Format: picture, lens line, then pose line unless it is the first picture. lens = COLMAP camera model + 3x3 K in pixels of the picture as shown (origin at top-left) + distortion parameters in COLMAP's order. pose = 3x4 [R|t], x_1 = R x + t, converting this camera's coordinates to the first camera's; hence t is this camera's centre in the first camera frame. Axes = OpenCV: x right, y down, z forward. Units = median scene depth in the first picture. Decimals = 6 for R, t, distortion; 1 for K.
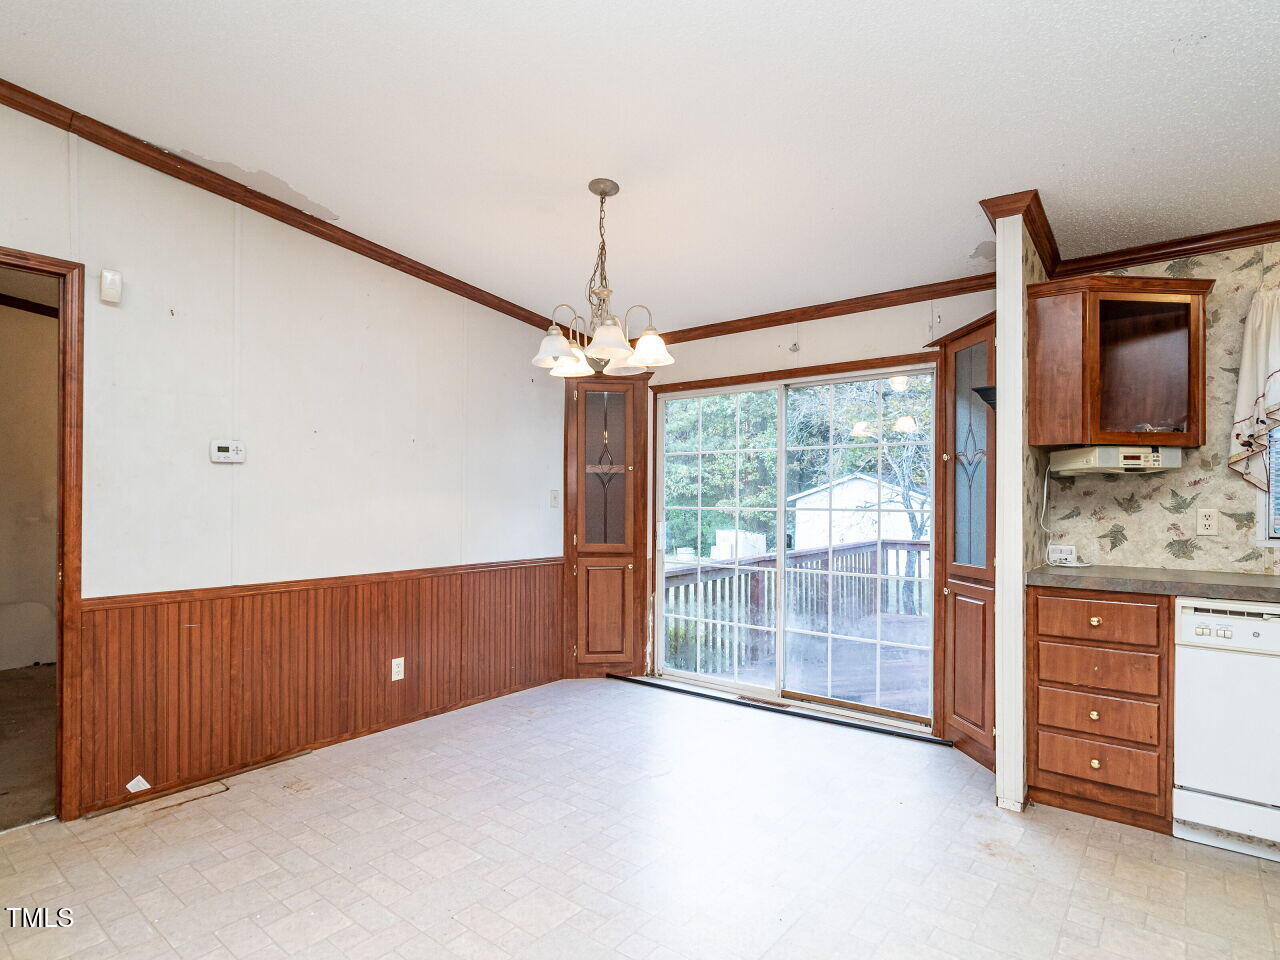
lens RADIAL K [[684.8, 0, 639.1], [0, 684.8, 492.6], [0, 0, 1]] dist [-0.002773, -0.000274]
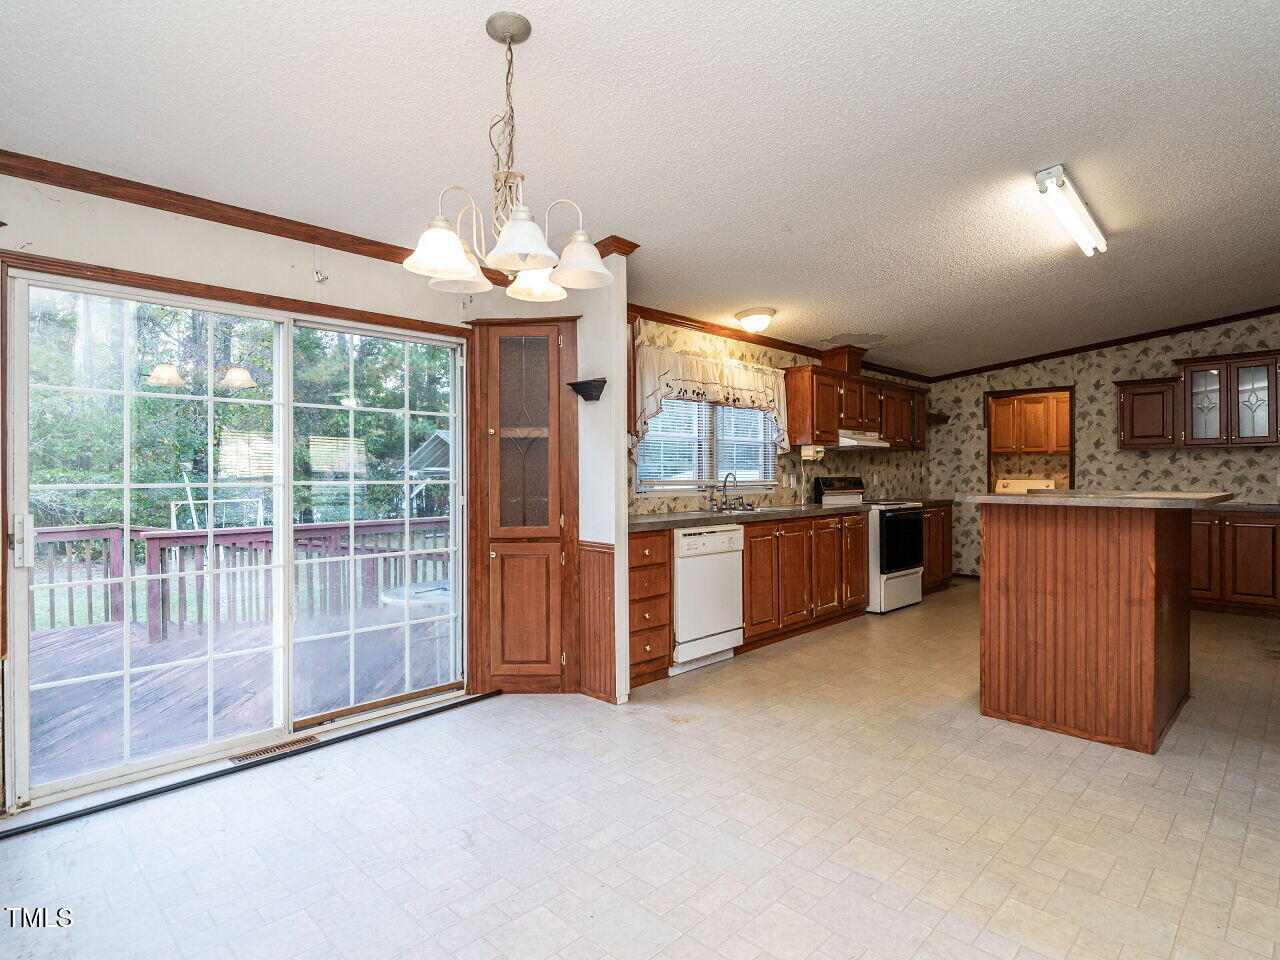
lens RADIAL K [[693.5, 0, 648.5], [0, 693.5, 475.7], [0, 0, 1]] dist [0.013134, 0.000078]
pose [[0.095647, -0.006566, 0.995394, -0.601977], [-0.006285, 0.999954, 0.007200, 0.008652], [-0.995396, -0.006945, 0.095601, 0.623095]]
